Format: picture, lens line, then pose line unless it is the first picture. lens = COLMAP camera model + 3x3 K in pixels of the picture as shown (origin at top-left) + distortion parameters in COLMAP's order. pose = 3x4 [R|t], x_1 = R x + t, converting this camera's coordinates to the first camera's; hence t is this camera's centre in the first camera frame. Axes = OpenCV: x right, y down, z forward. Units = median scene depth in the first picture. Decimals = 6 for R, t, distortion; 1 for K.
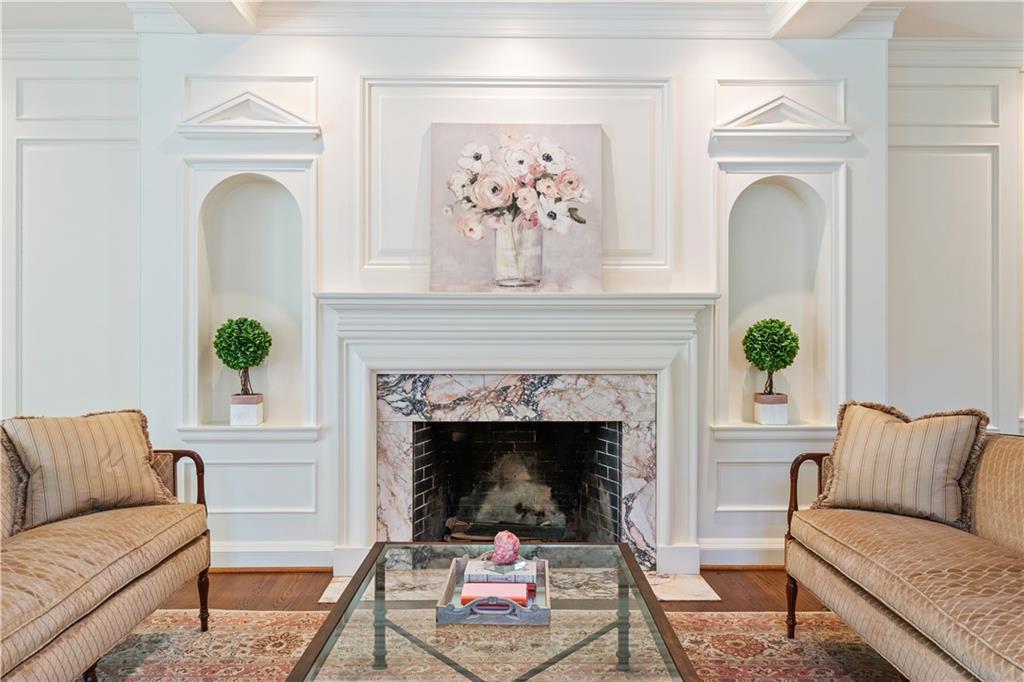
lens RADIAL K [[813.4, 0, 515.0], [0, 813.4, 330.5], [0, 0, 1]] dist [-0.000690, -0.002505]
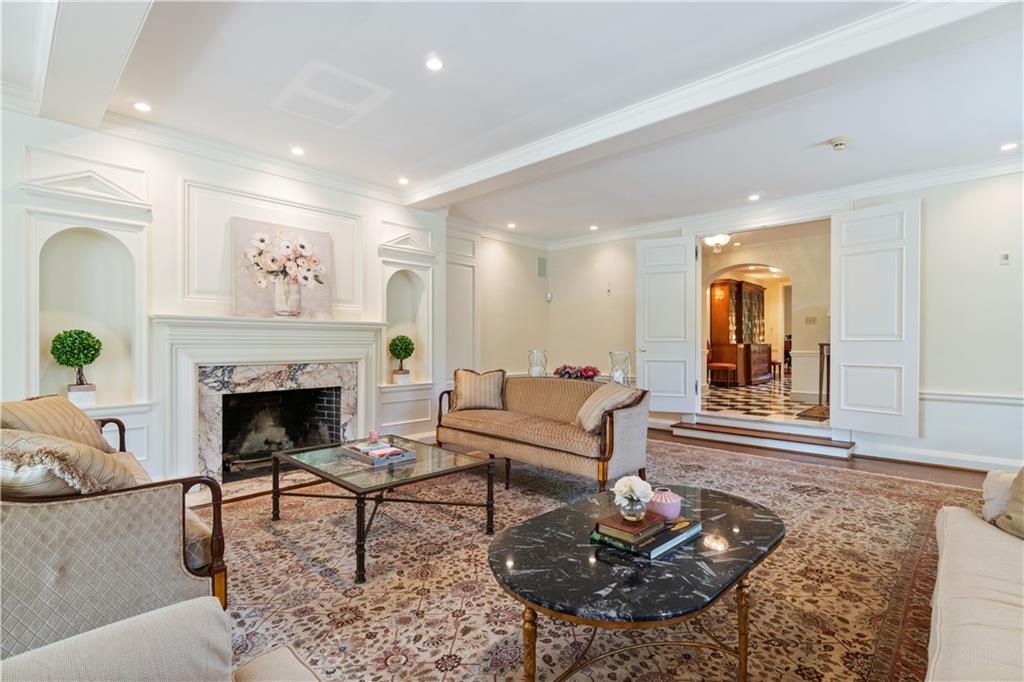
lens RADIAL K [[487.6, 0, 510.8], [0, 487.6, 348.1], [0, 0, 1]] dist [-0.003750, -0.000117]
pose [[0.698683, -0.007076, 0.715397, -0.423459], [0.002086, 0.999967, 0.007854, 0.010827], [-0.715429, -0.003995, 0.698674, -0.116003]]
